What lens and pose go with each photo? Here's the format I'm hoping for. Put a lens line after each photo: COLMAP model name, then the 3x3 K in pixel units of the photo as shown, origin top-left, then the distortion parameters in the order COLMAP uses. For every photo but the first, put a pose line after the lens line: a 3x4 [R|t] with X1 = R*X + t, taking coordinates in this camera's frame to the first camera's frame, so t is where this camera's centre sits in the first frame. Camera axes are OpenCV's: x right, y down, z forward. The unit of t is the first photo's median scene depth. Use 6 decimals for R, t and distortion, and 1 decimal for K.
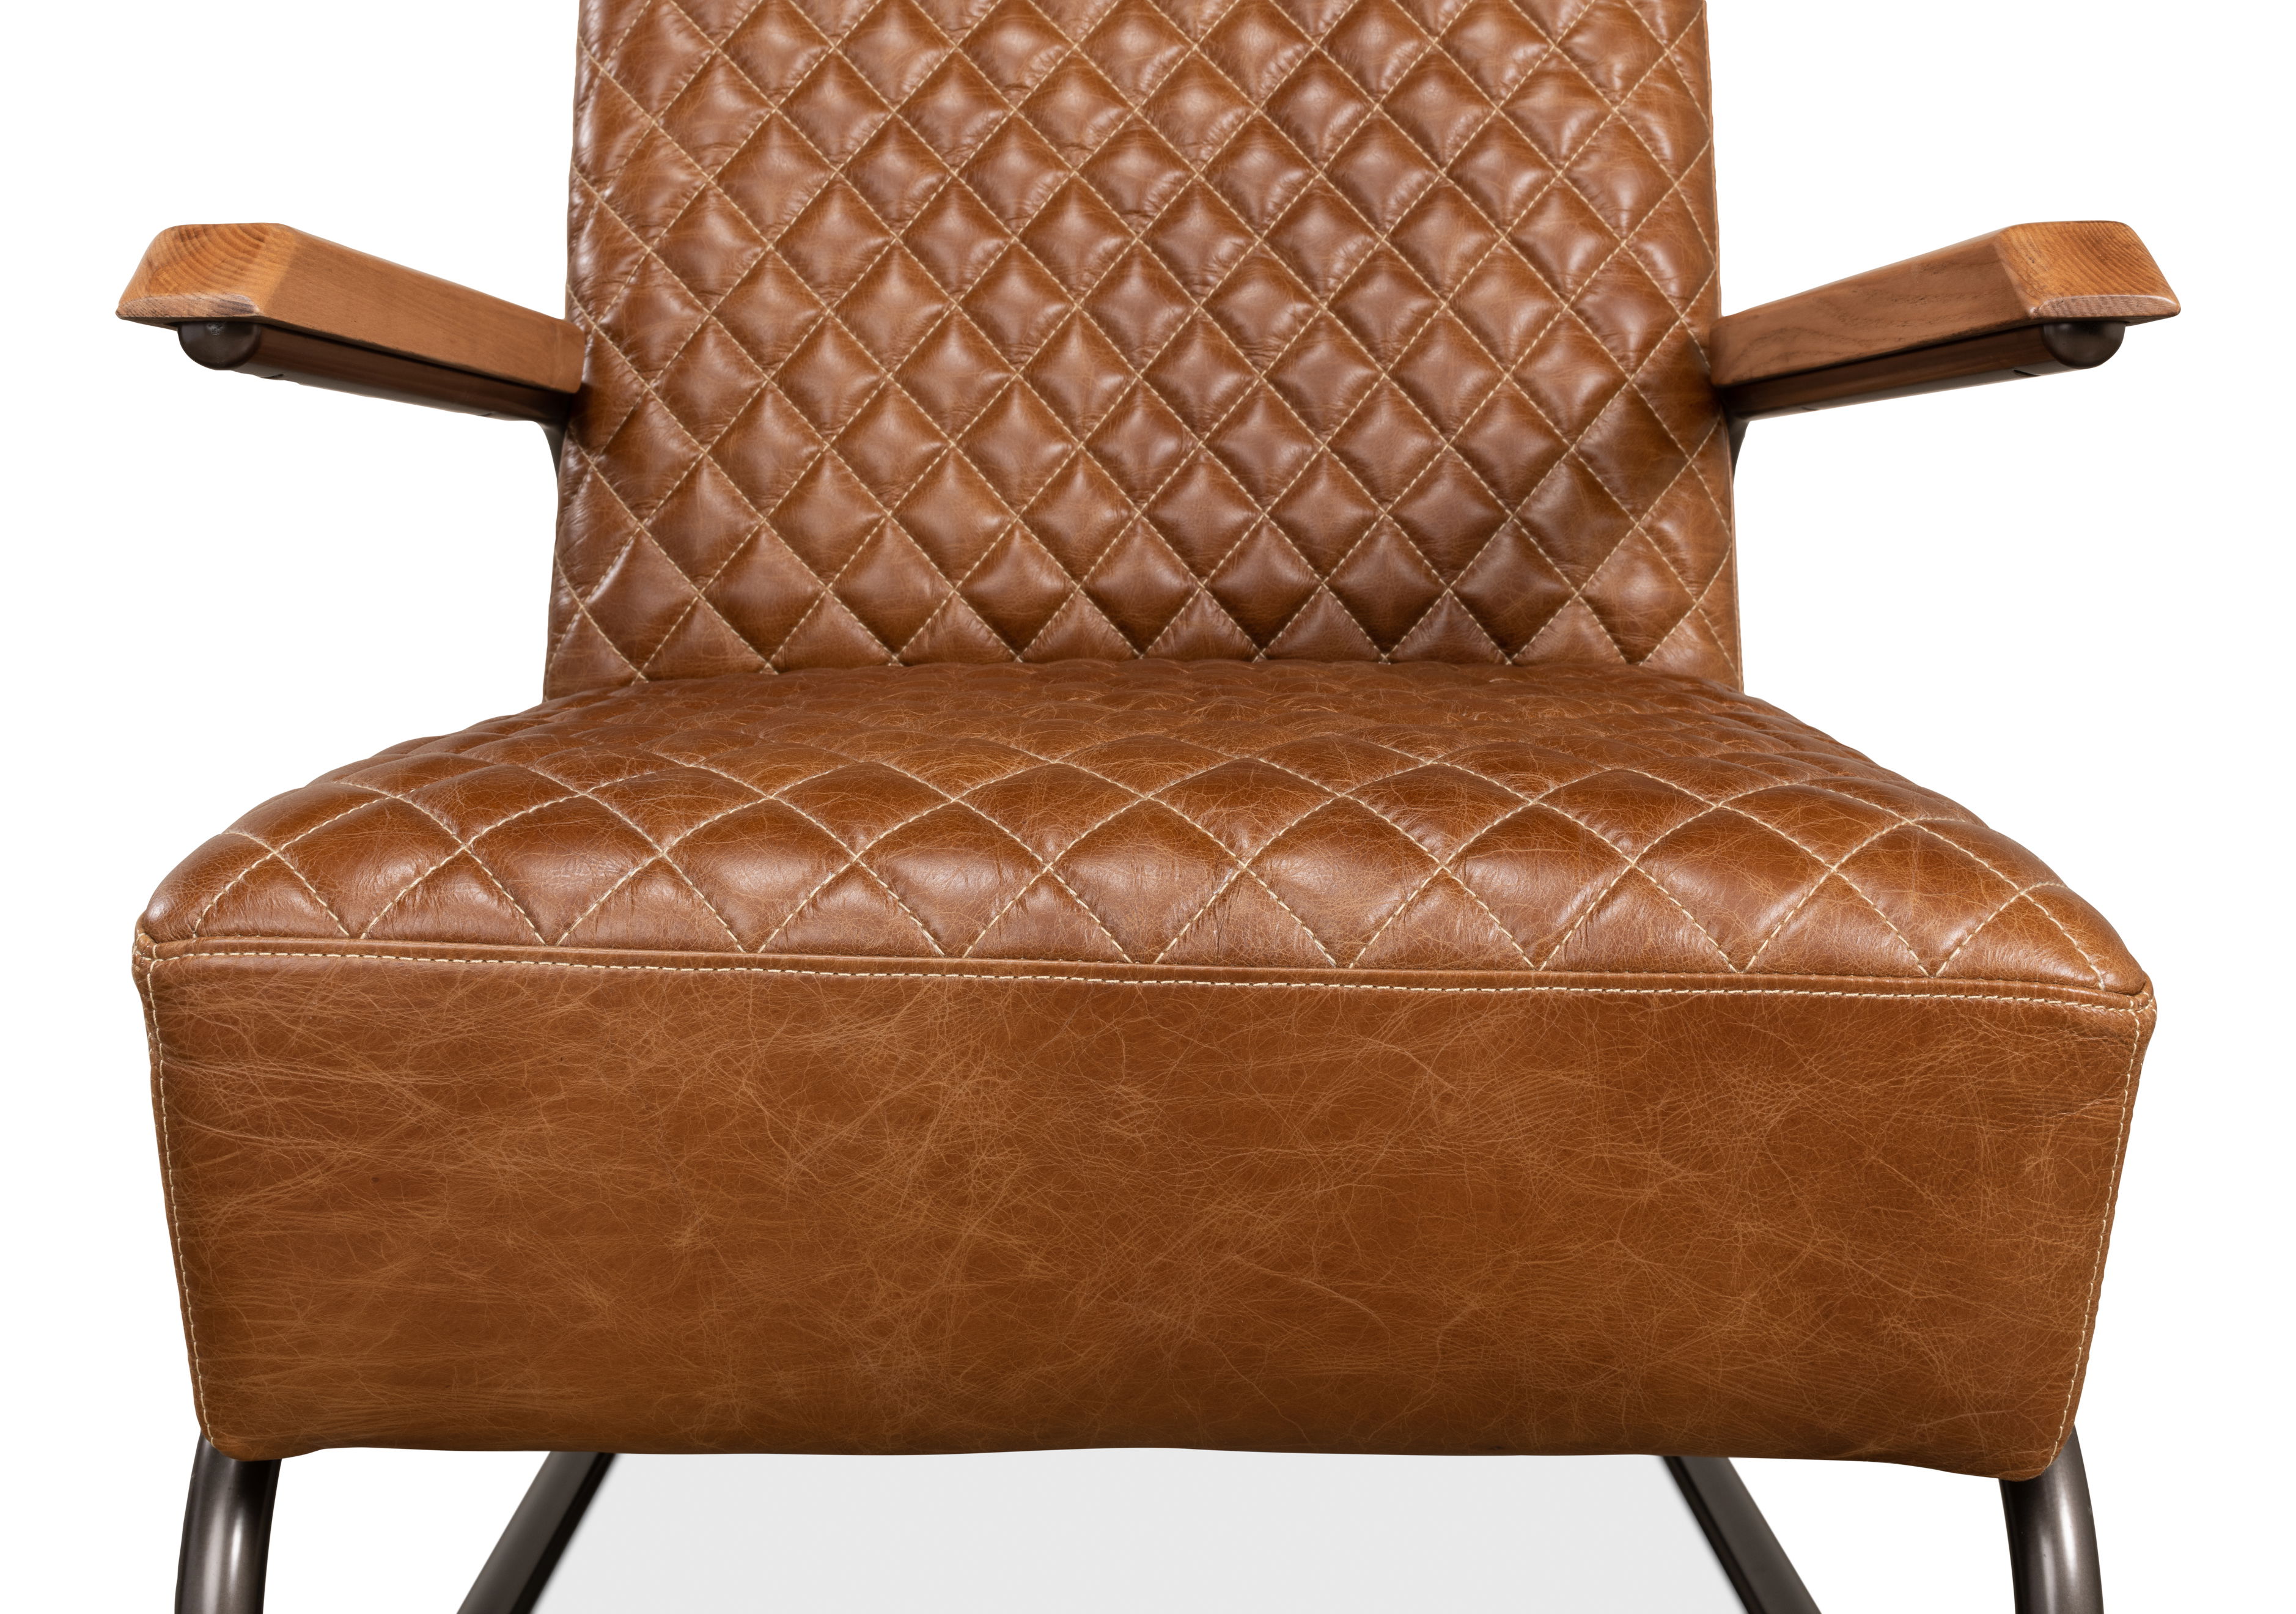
lens RADIAL K [[3012.7, 0, 1130.3], [0, 3012.7, 710.9], [0, 0, 1]] dist [-0.113941, 0.018343]
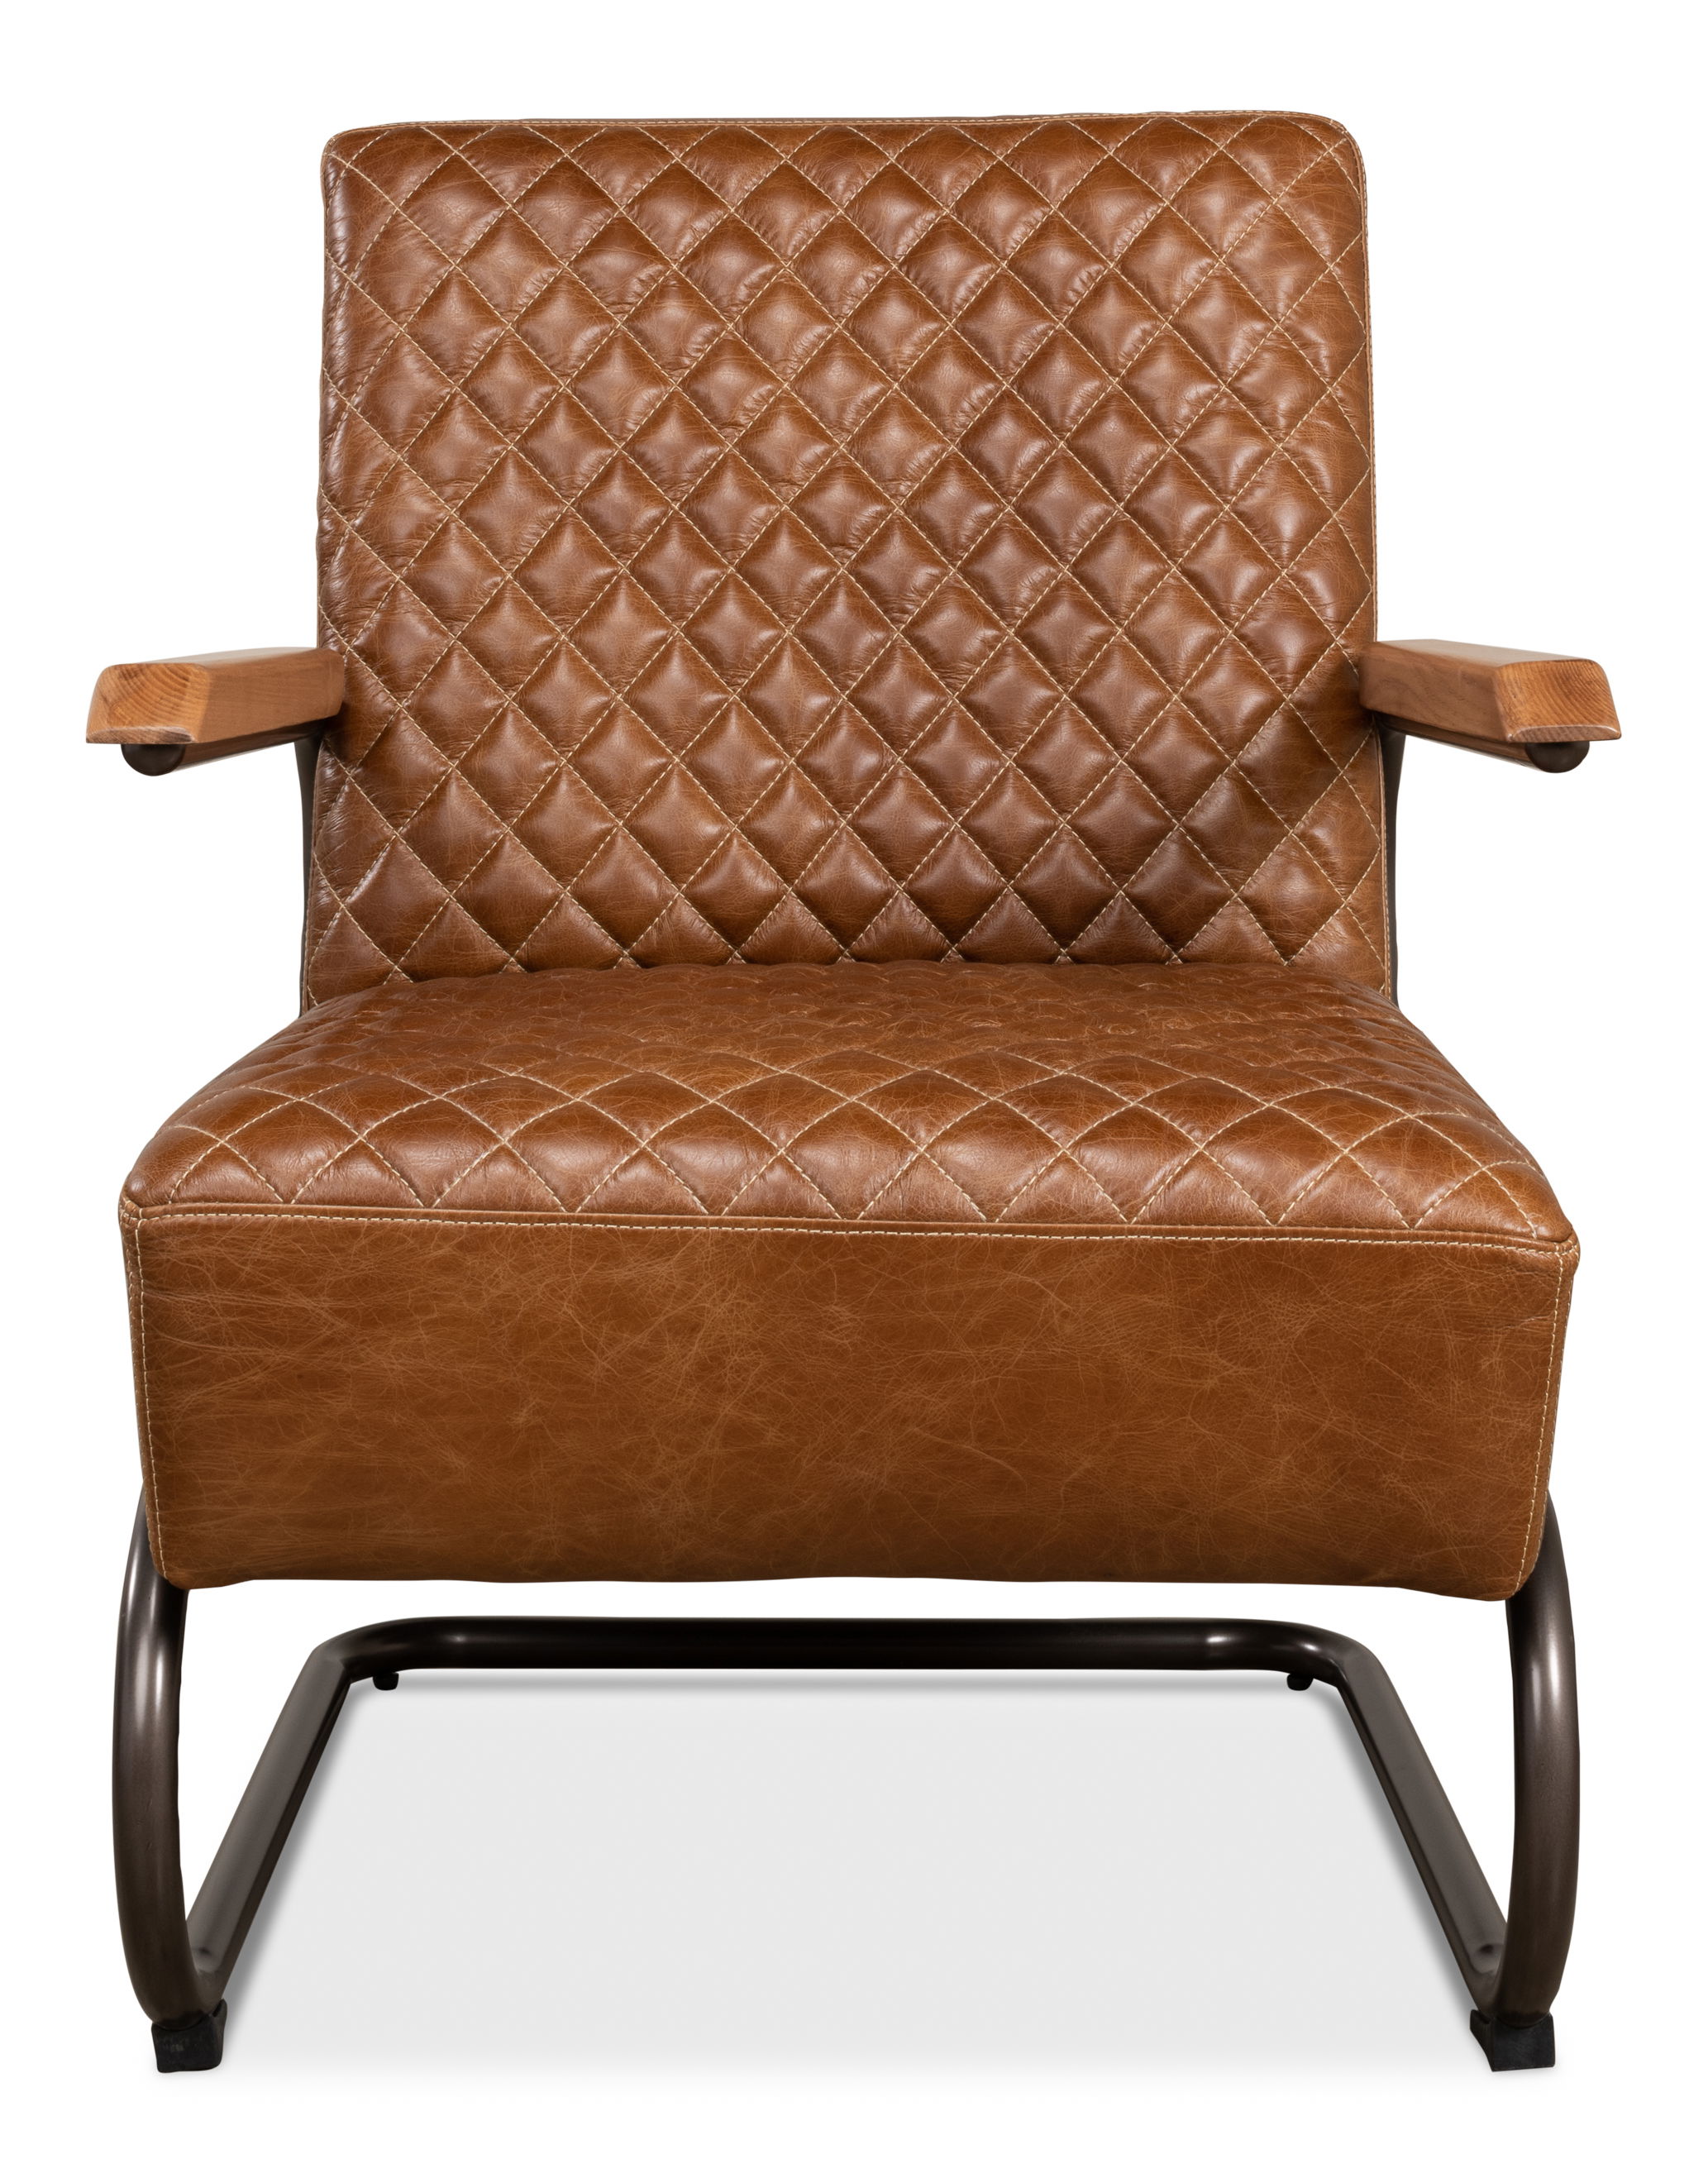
lens RADIAL K [[4739.0, 0, 854.0], [0, 4739.0, 1091.5], [0, 0, 1]] dist [-0.142522, -0.048220]
pose [[0.999980, -0.001635, 0.006071, -0.006896], [0.001322, 0.998686, 0.051223, -0.088775], [-0.006147, -0.051214, 0.998669, -1.202565]]
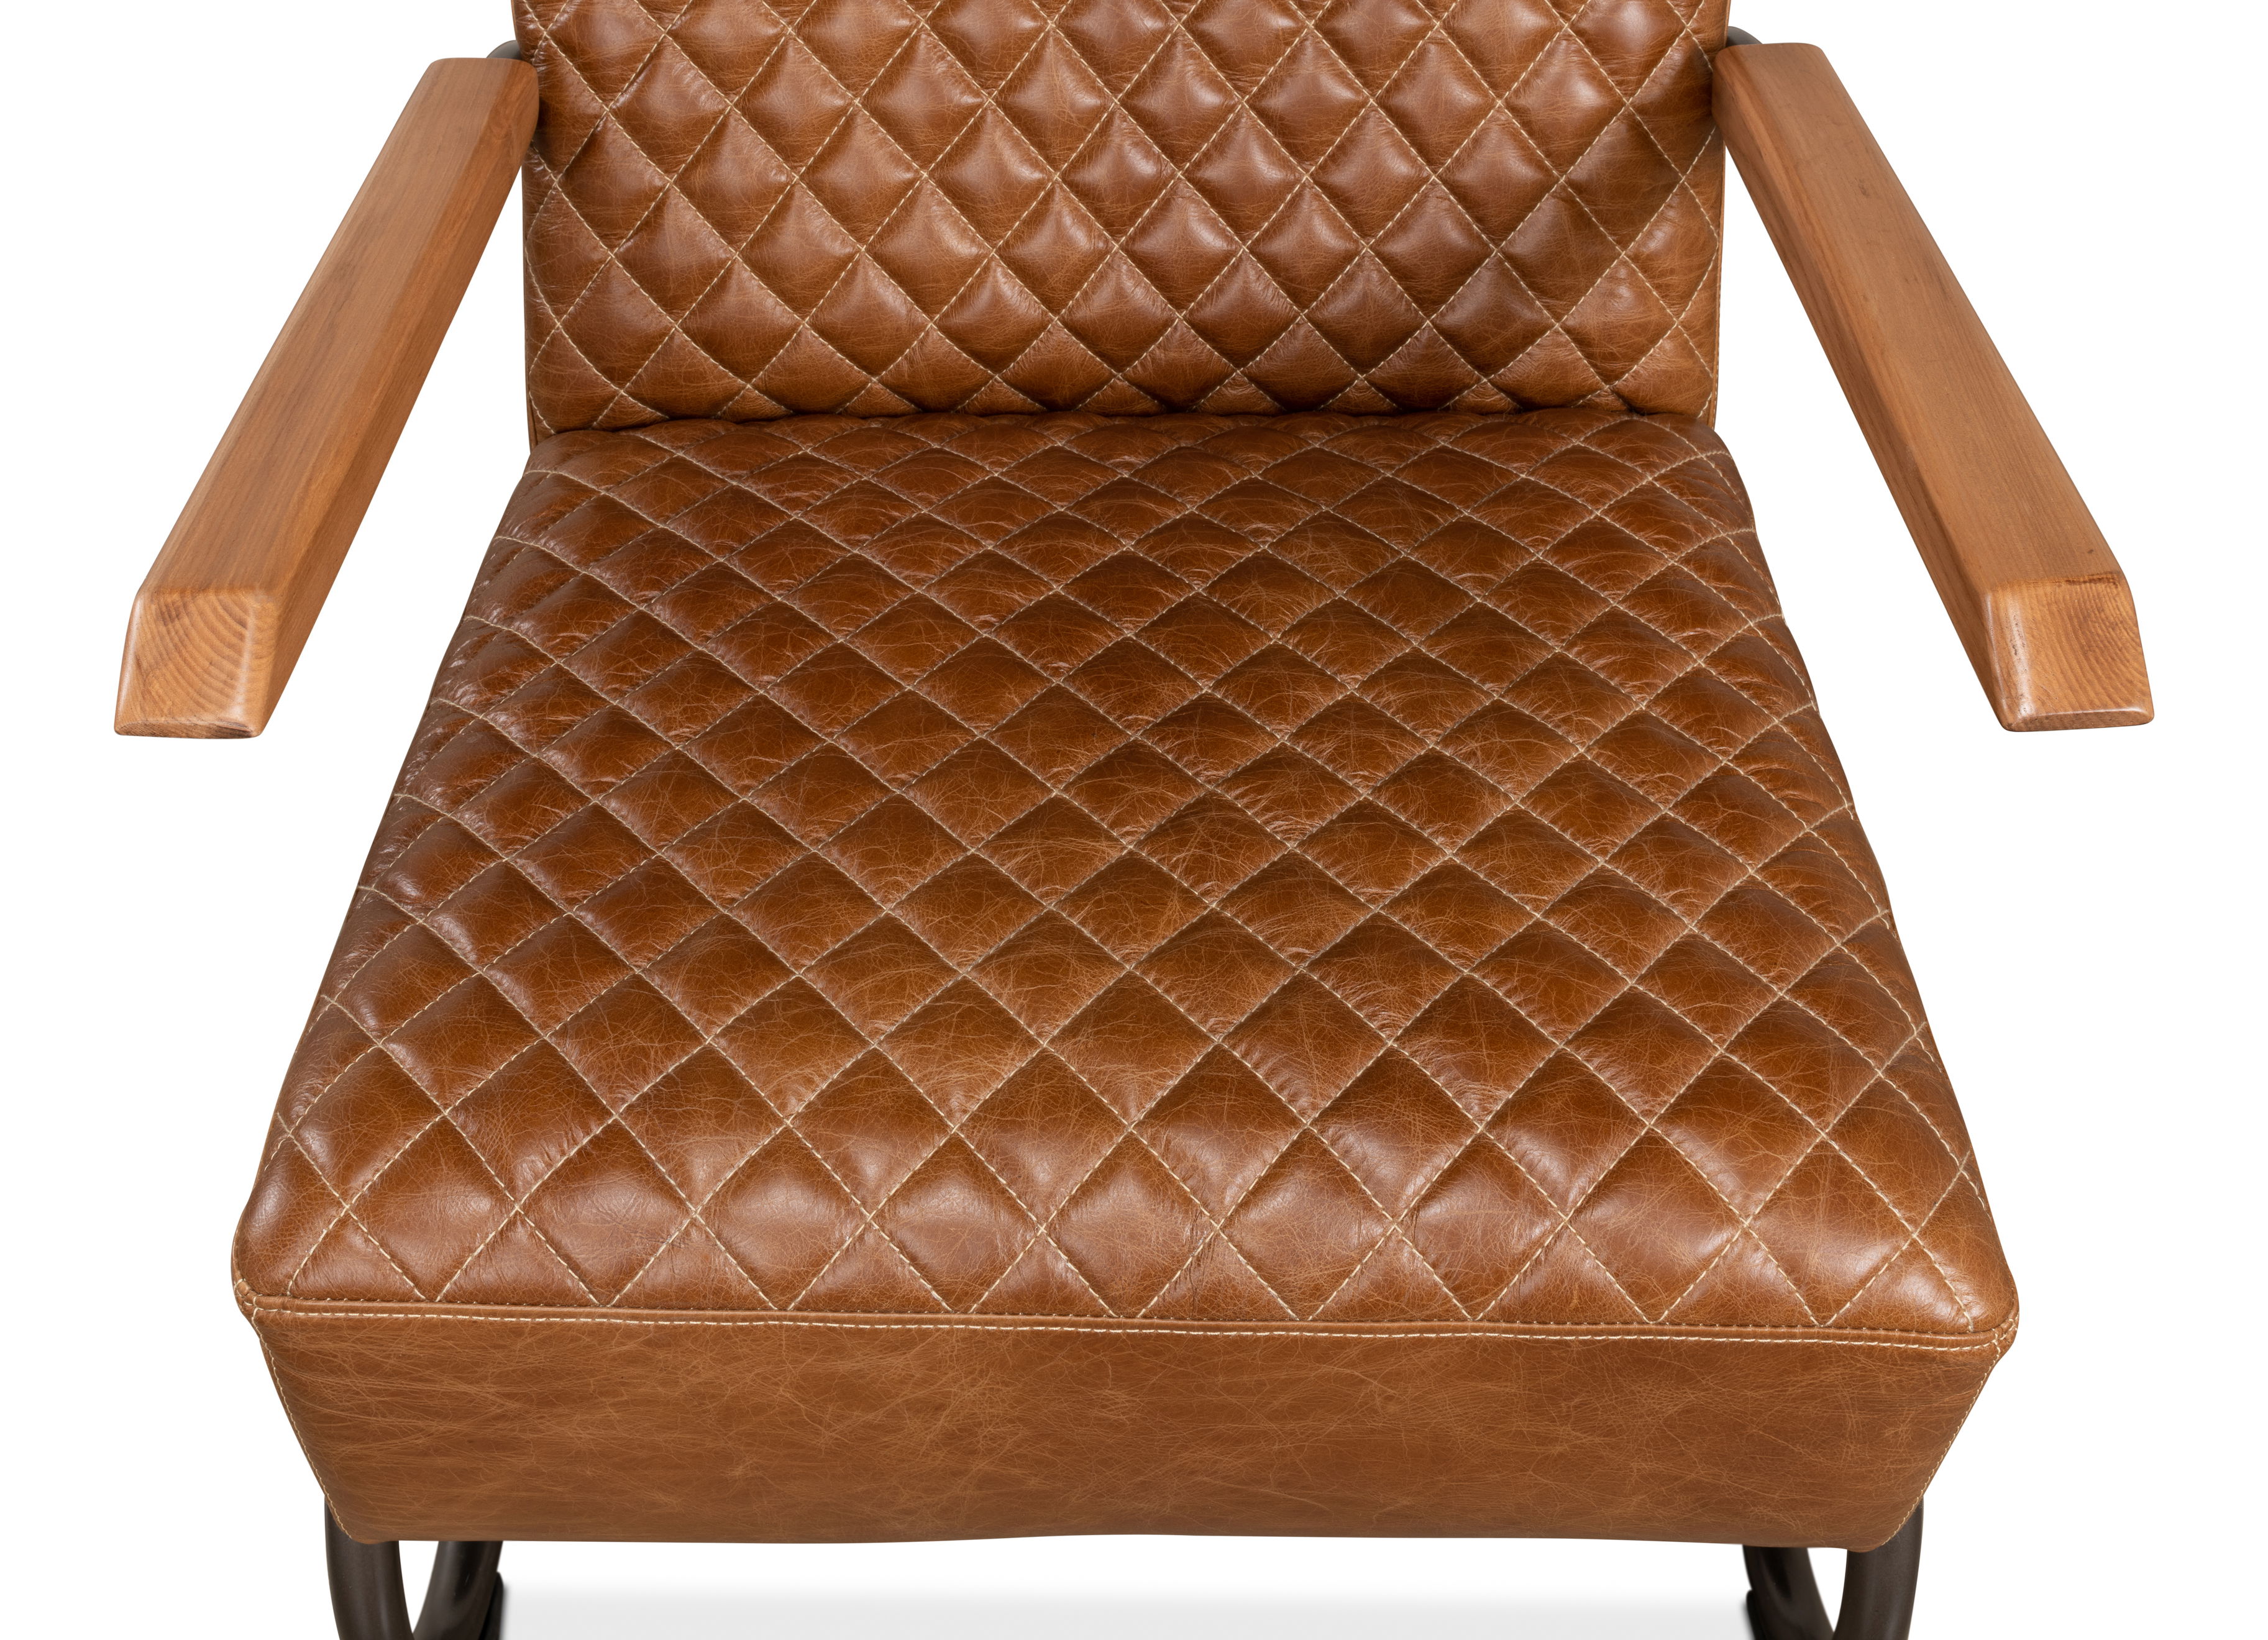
lens RADIAL K [[3007.9, 0, 1065.1], [0, 3007.9, 526.5], [0, 0, 1]] dist [-0.121555, 0.073078]
pose [[0.999917, -0.004606, -0.012008, -0.004193], [0.009652, 0.885791, 0.463984, -0.697306], [0.008500, -0.464061, 0.885762, 0.139304]]
